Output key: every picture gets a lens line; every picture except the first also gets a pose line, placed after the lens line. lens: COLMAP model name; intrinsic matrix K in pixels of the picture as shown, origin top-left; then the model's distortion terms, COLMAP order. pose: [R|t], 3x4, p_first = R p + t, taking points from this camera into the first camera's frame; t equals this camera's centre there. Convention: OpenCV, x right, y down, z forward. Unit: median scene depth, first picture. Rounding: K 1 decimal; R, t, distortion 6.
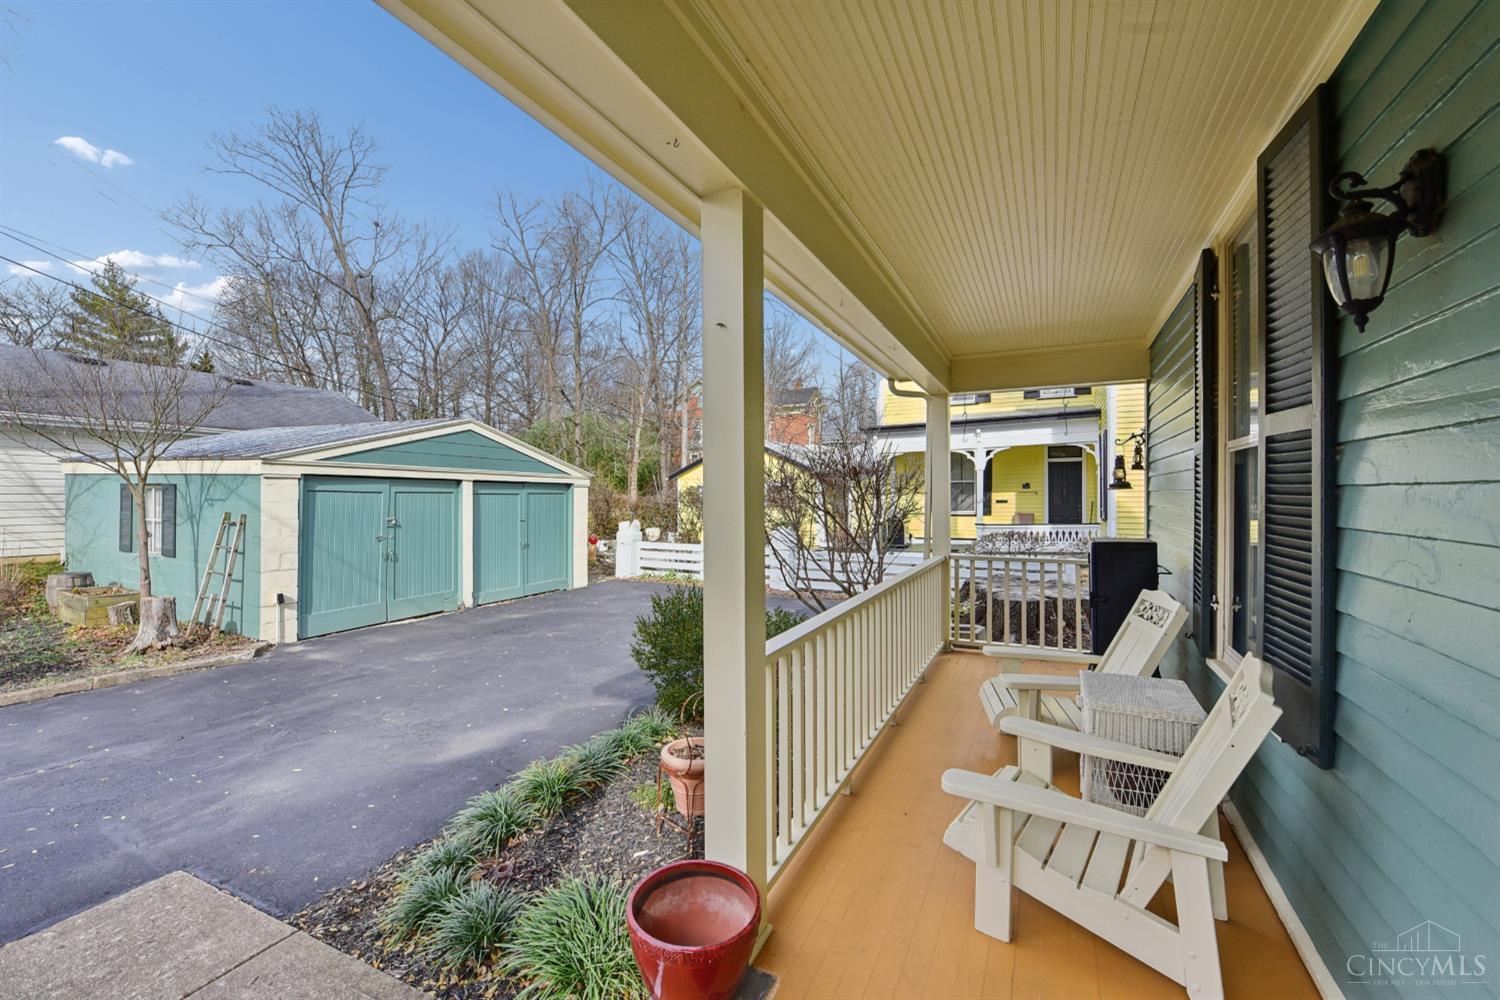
lens RADIAL K [[615.0, 0, 750.0], [0, 615.0, 500.0], [0, 0, 1]] dist [-0.008929, 0.000110]
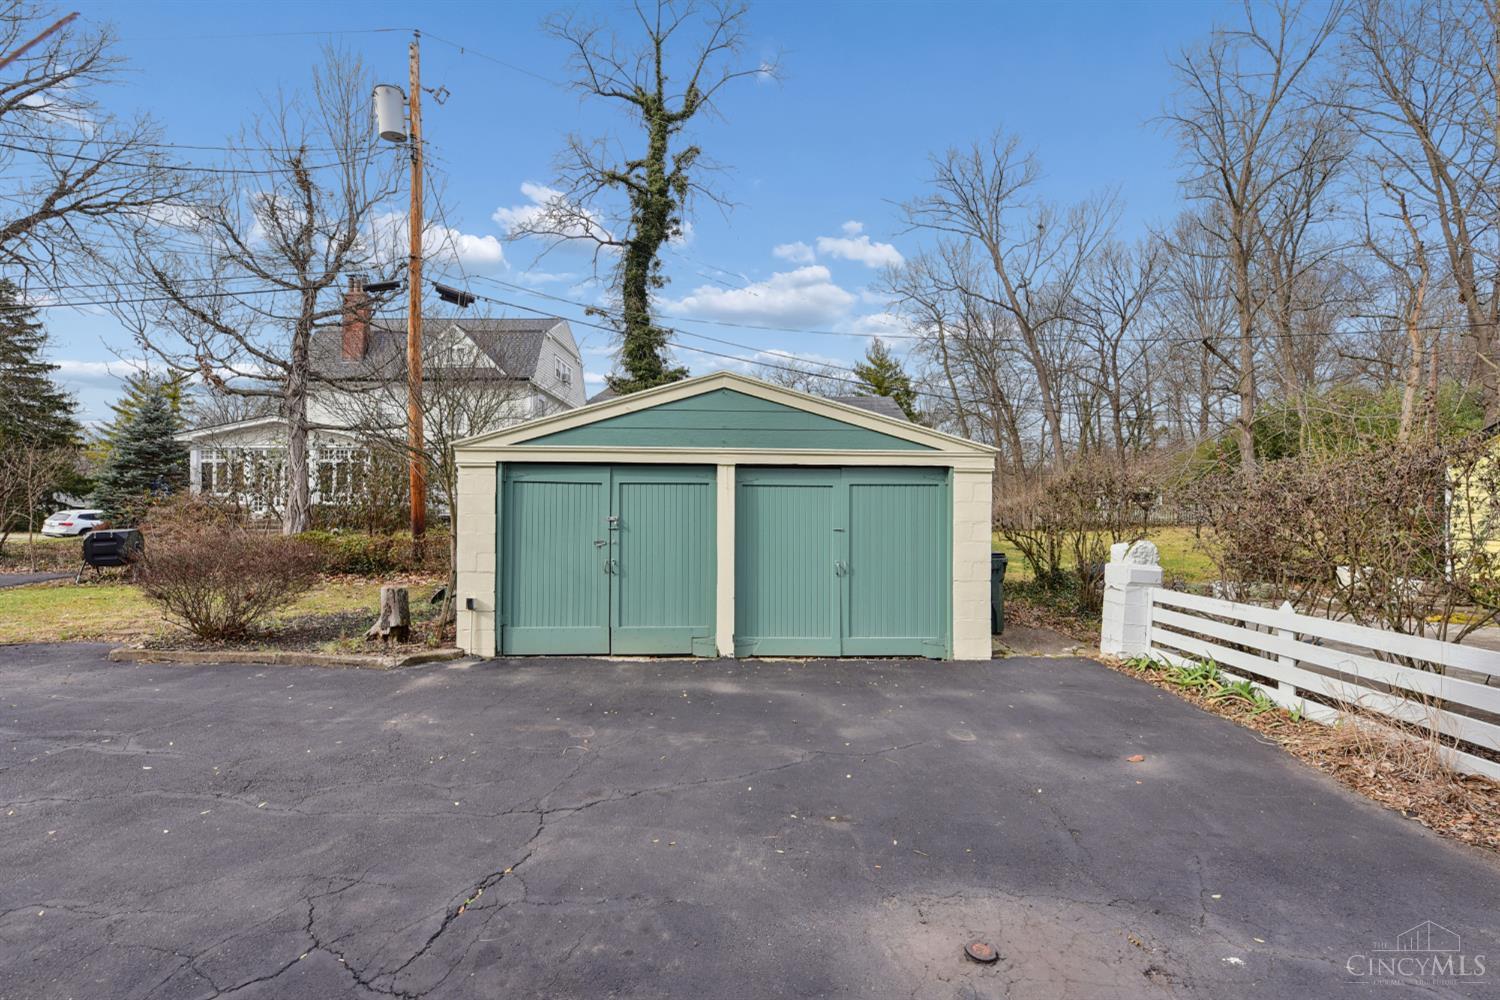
lens RADIAL K [[615.0, 0, 750.0], [0, 615.0, 500.0], [0, 0, 1]] dist [-0.008929, 0.000110]
pose [[0.434249, -0.025227, -0.900440, 0.152667], [-0.010719, 0.999392, -0.033169, 0.028223], [0.900729, 0.024056, 0.433715, 0.734097]]
